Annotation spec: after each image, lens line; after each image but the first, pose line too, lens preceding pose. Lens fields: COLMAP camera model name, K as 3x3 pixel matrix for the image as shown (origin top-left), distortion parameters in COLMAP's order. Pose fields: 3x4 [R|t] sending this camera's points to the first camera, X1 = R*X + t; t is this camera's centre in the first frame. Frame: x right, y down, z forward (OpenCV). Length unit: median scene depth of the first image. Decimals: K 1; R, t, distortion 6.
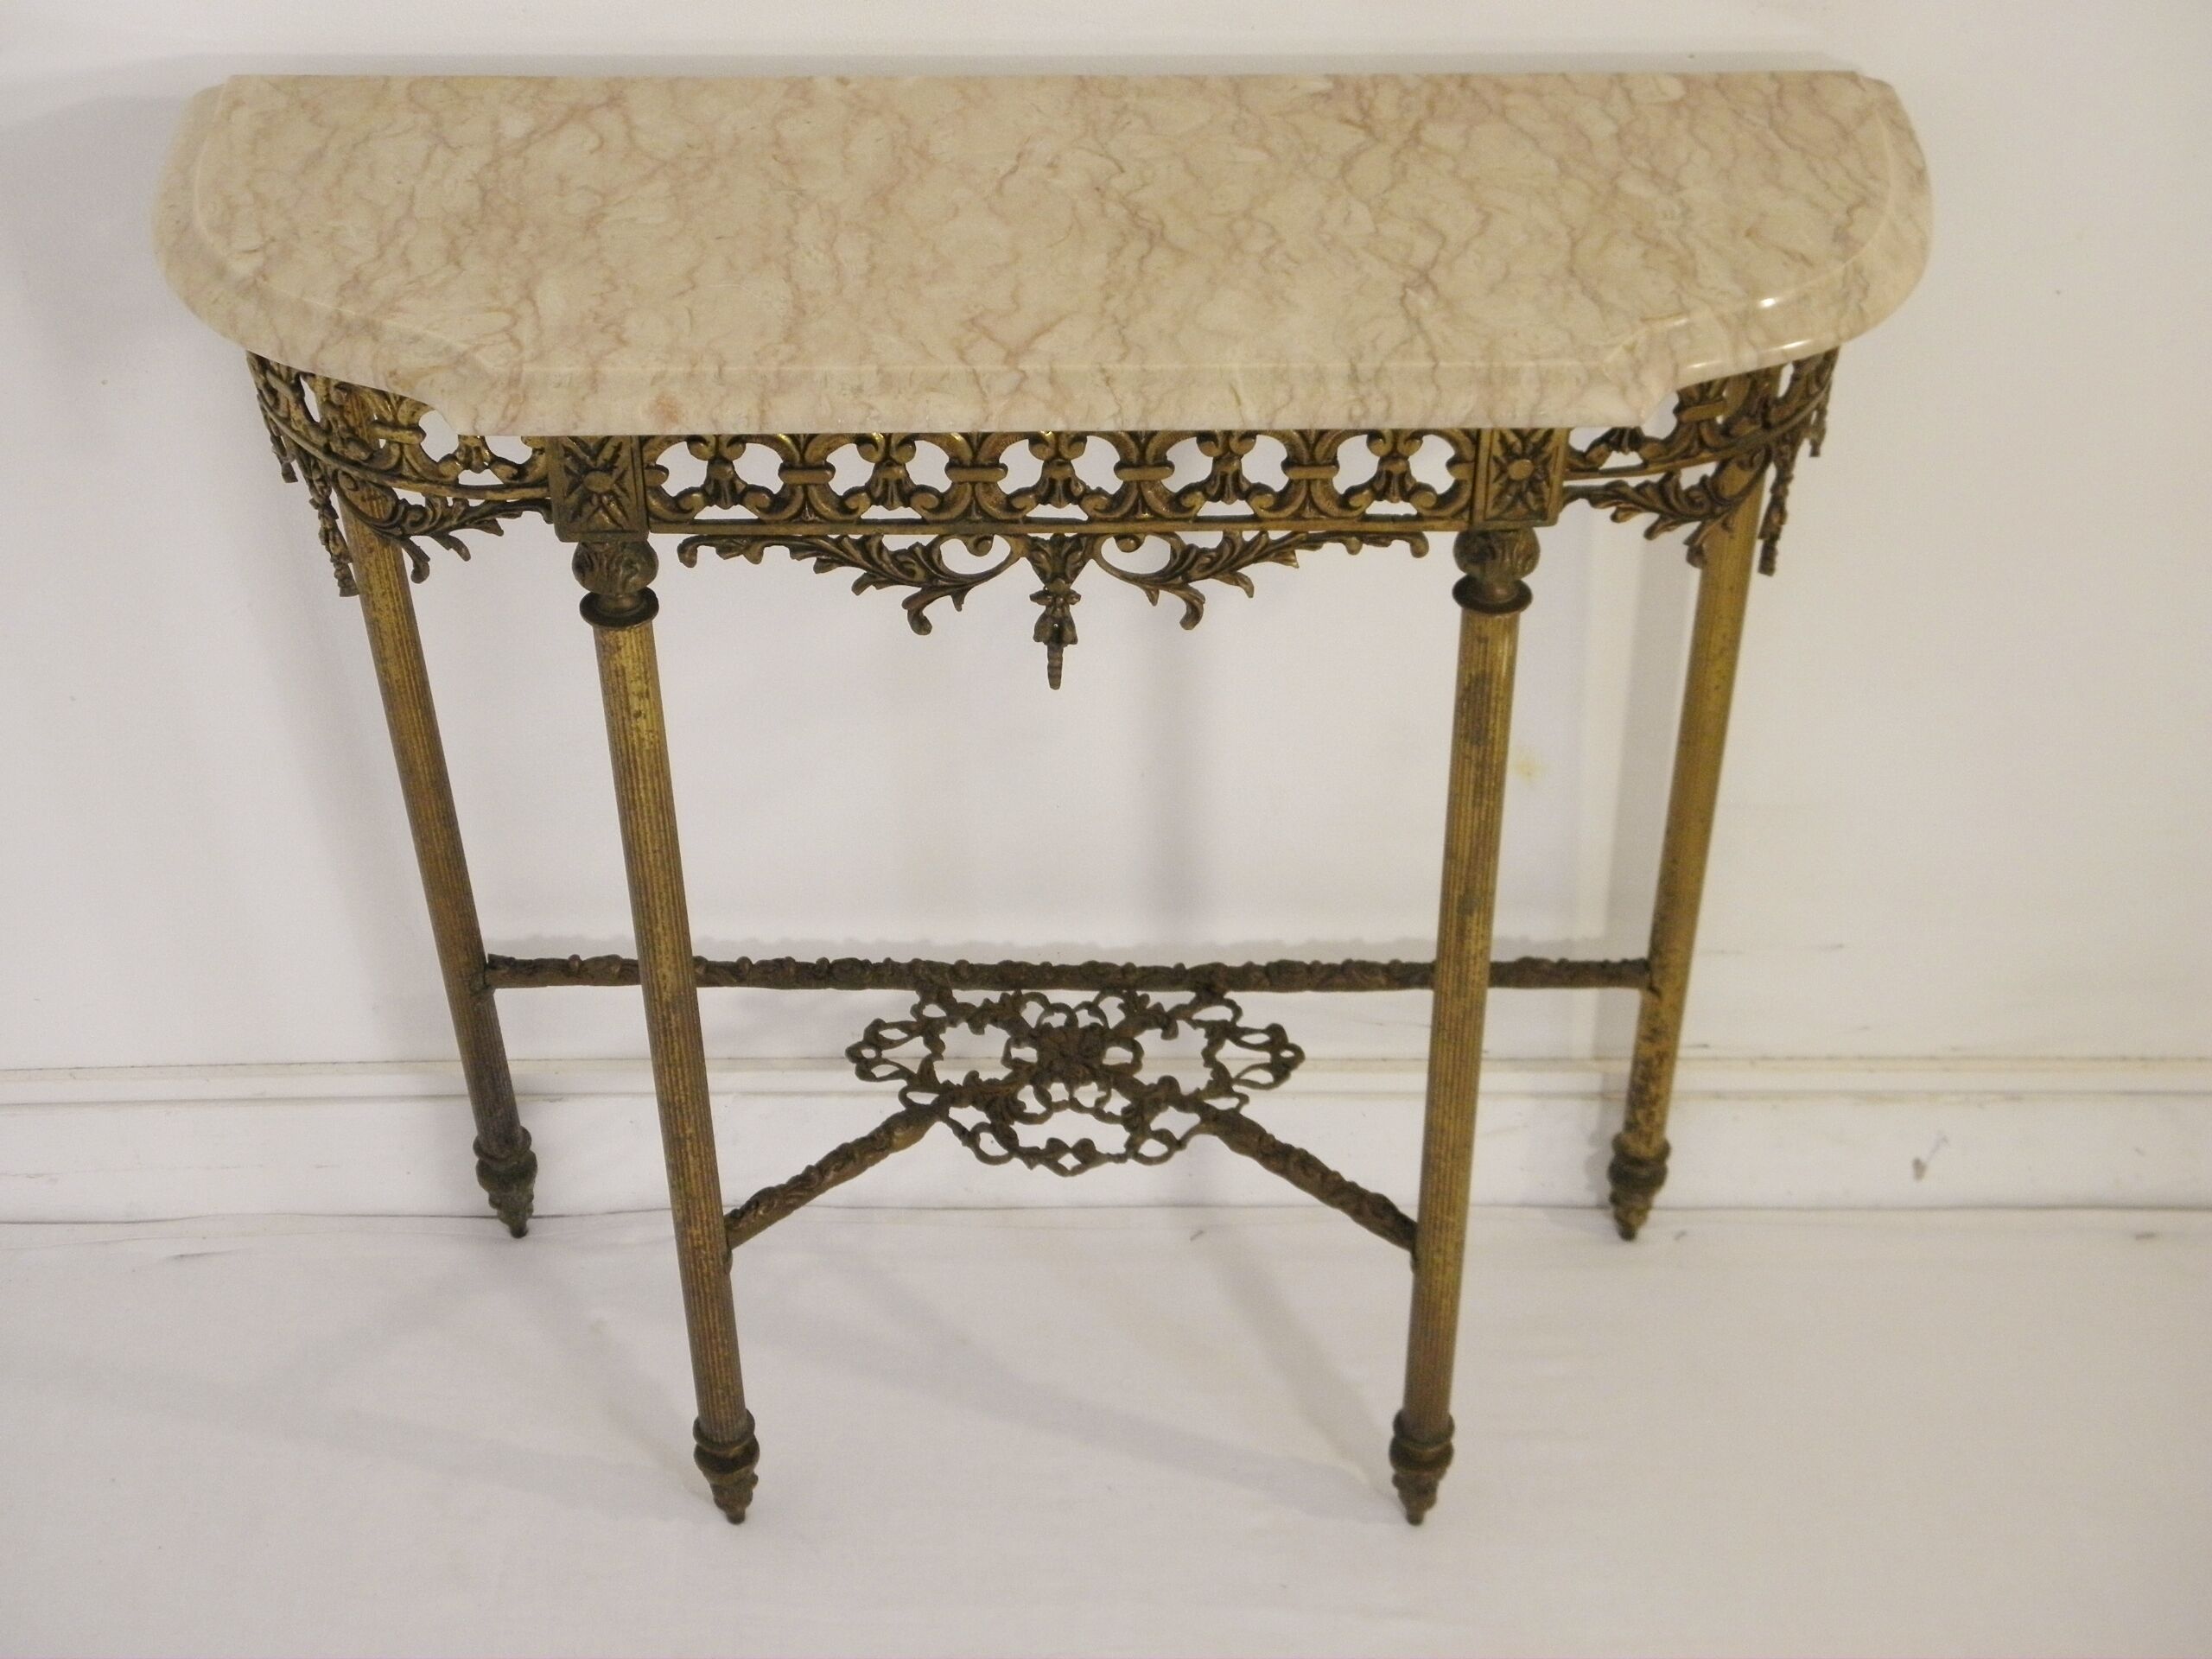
lens RADIAL K [[2966.5, 0, 1091.7], [0, 2966.5, 816.6], [0, 0, 1]] dist [0.035191, 0.000000]
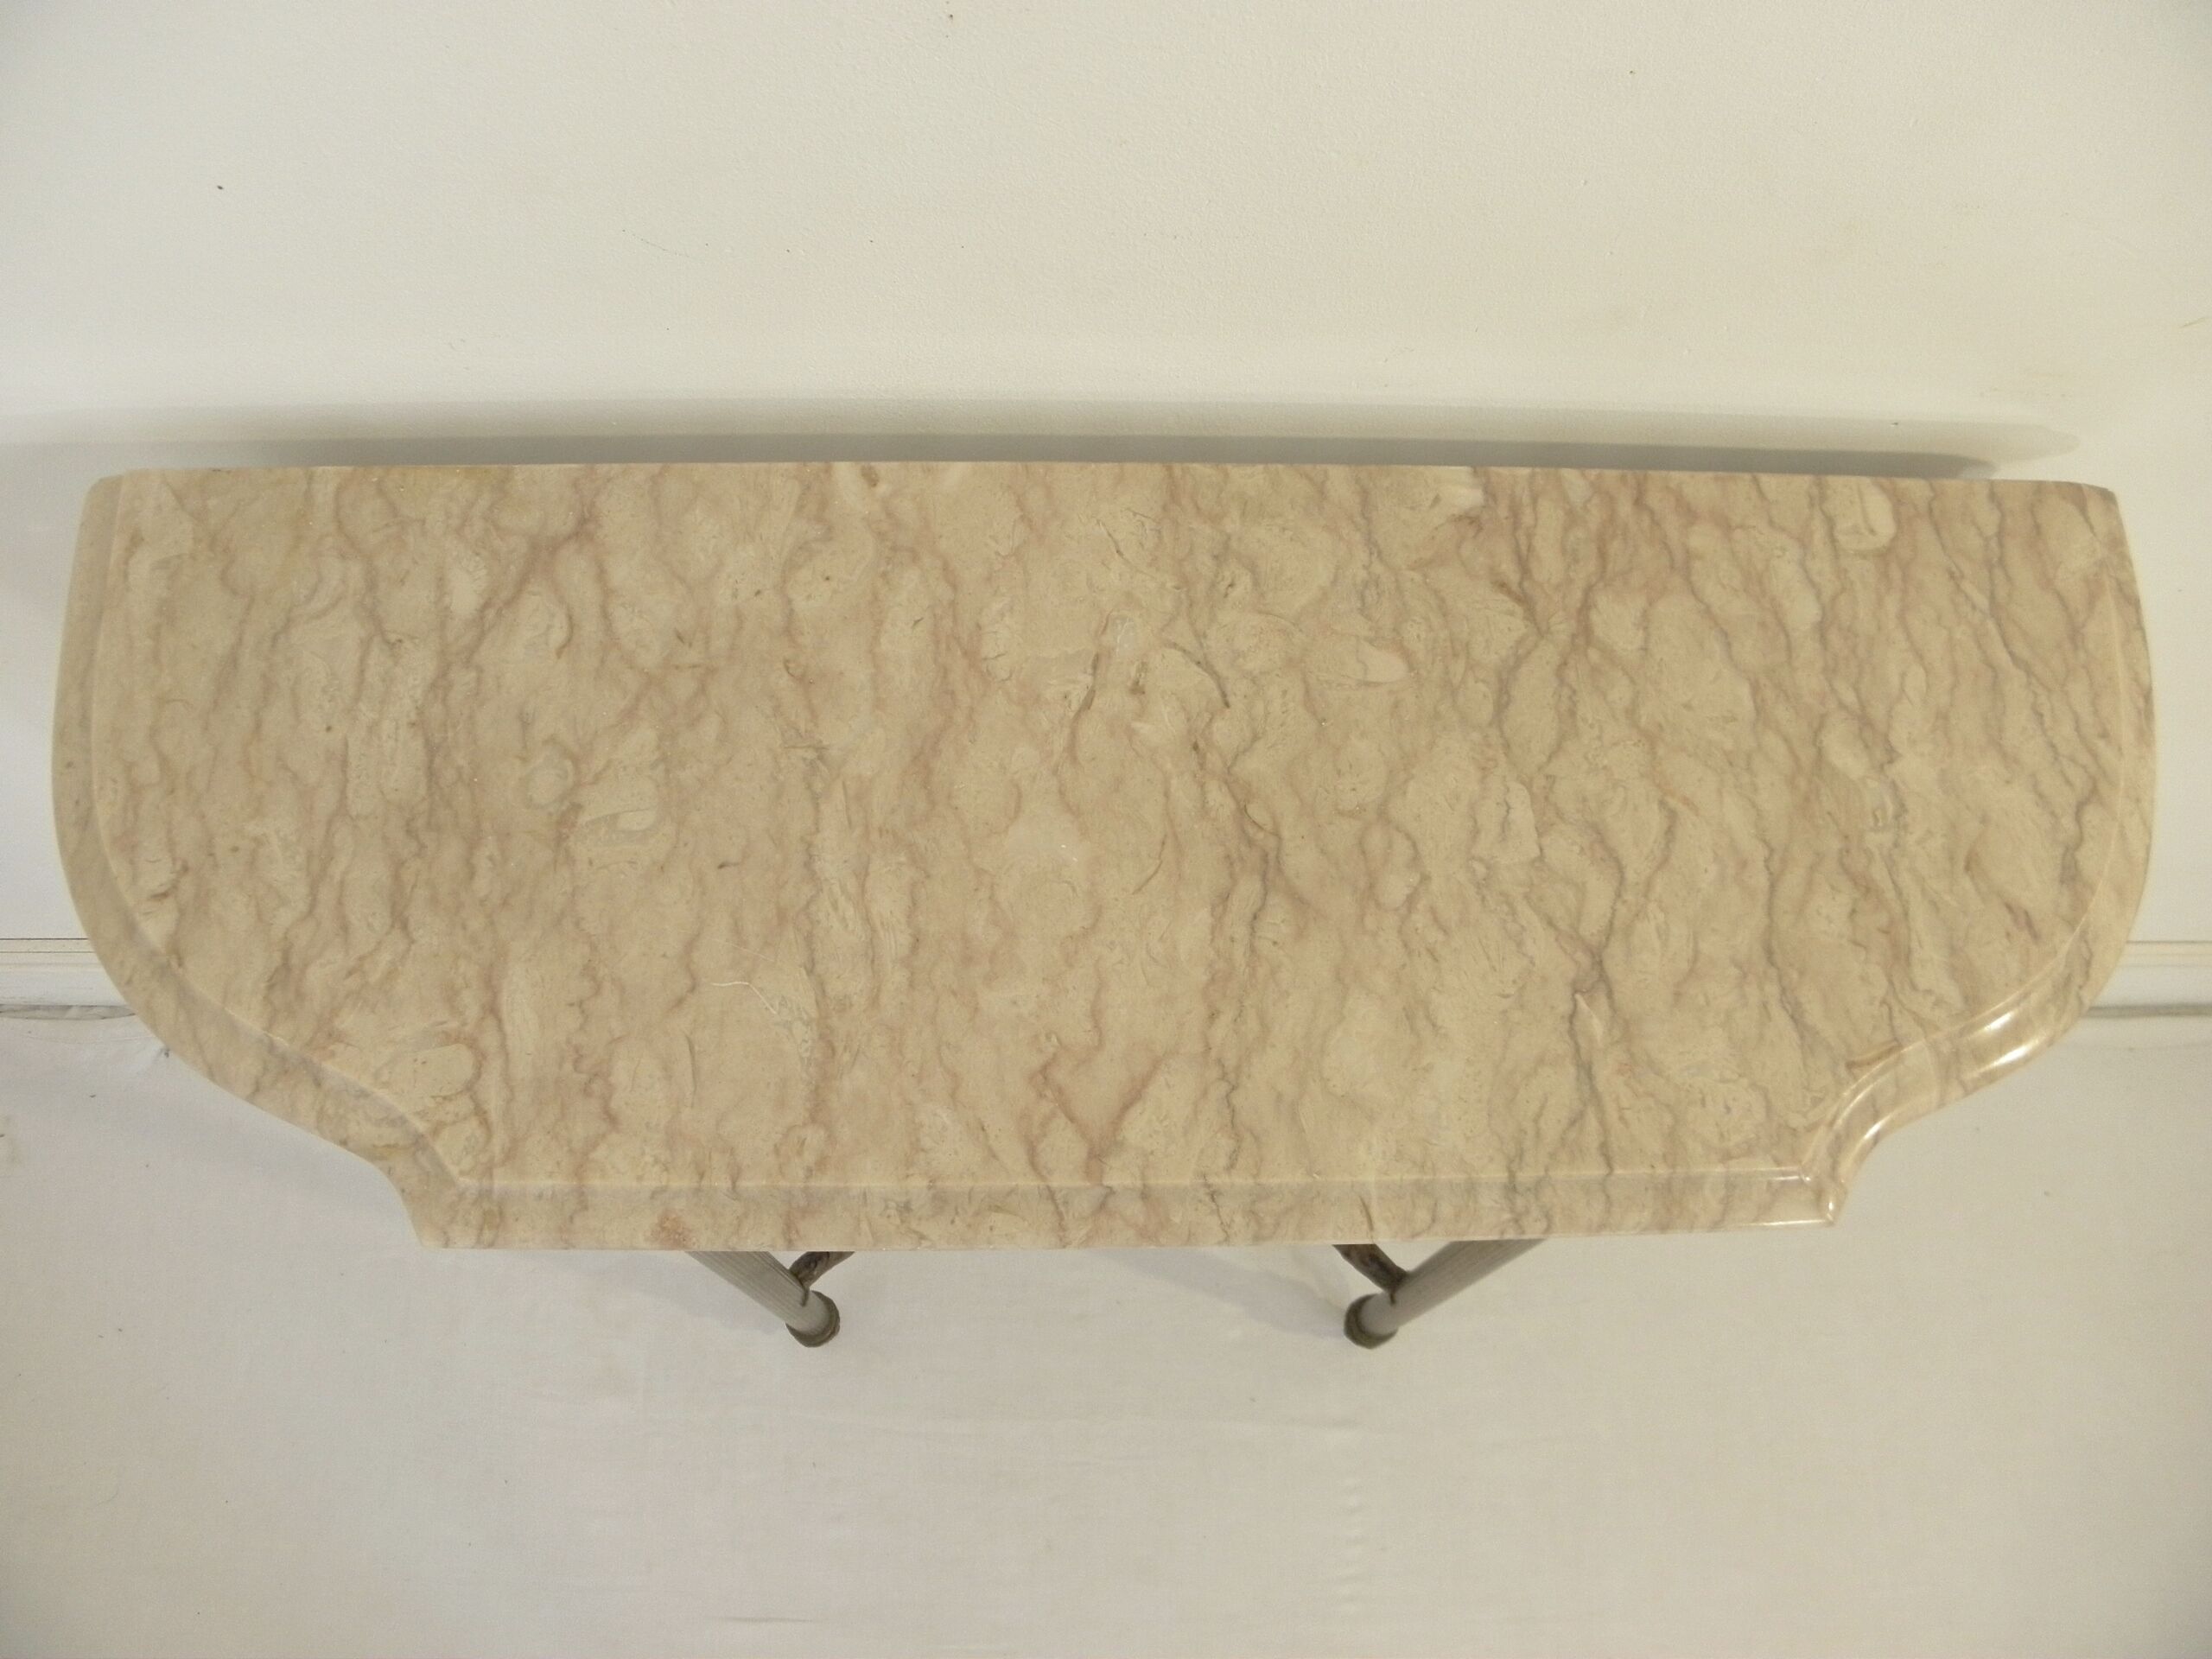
lens RADIAL K [[1826.3, 0, 1082.8], [0, 1826.3, 831.9], [0, 0, 1]] dist [-0.168482, 0.089403]
pose [[0.999598, 0.014364, 0.024442, -0.039131], [-0.024951, 0.855074, 0.517905, -0.436526], [-0.013461, -0.518307, 0.855089, 0.563007]]
